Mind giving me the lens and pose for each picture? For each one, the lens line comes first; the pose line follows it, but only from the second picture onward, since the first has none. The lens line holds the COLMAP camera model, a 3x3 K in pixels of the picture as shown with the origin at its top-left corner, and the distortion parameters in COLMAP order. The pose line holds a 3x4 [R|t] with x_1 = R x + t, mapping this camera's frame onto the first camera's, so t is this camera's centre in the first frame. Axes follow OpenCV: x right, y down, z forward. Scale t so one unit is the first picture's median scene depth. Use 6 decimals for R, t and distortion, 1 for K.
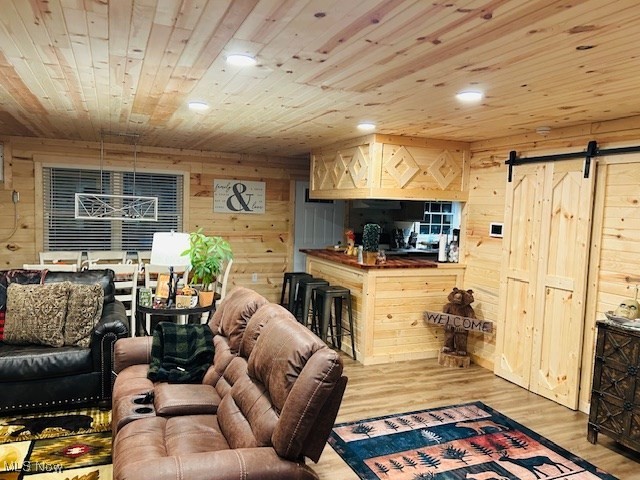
lens RADIAL K [[478.2, 0, 323.3], [0, 478.2, 243.1], [0, 0, 1]] dist [0.063889, -0.071976]
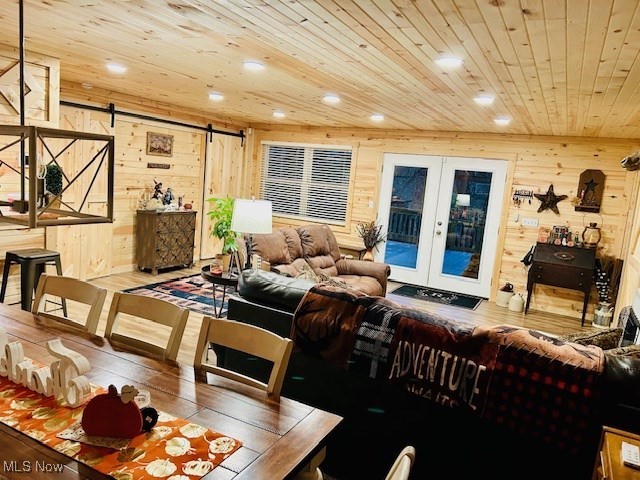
lens RADIAL K [[478.2, 0, 318.6], [0, 478.2, 235.7], [0, 0, 1]] dist [0.063889, -0.071976]
pose [[-0.624246, -0.193787, 0.756811, -1.136031], [-0.050678, 0.976751, 0.208302, -0.155955], [-0.779582, 0.091678, -0.619554, 1.512029]]
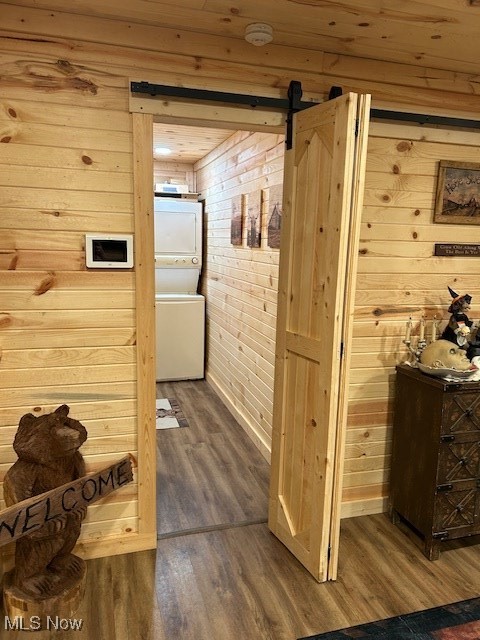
lens RADIAL K [[478.2, 0, 244.7], [0, 478.2, 314.5], [0, 0, 1]] dist [0.063889, -0.071976]
pose [[0.114963, -0.185439, 0.975908, -0.069492], [0.051355, 0.982217, 0.180588, -0.055424], [-0.992041, 0.029357, 0.122442, 1.067129]]
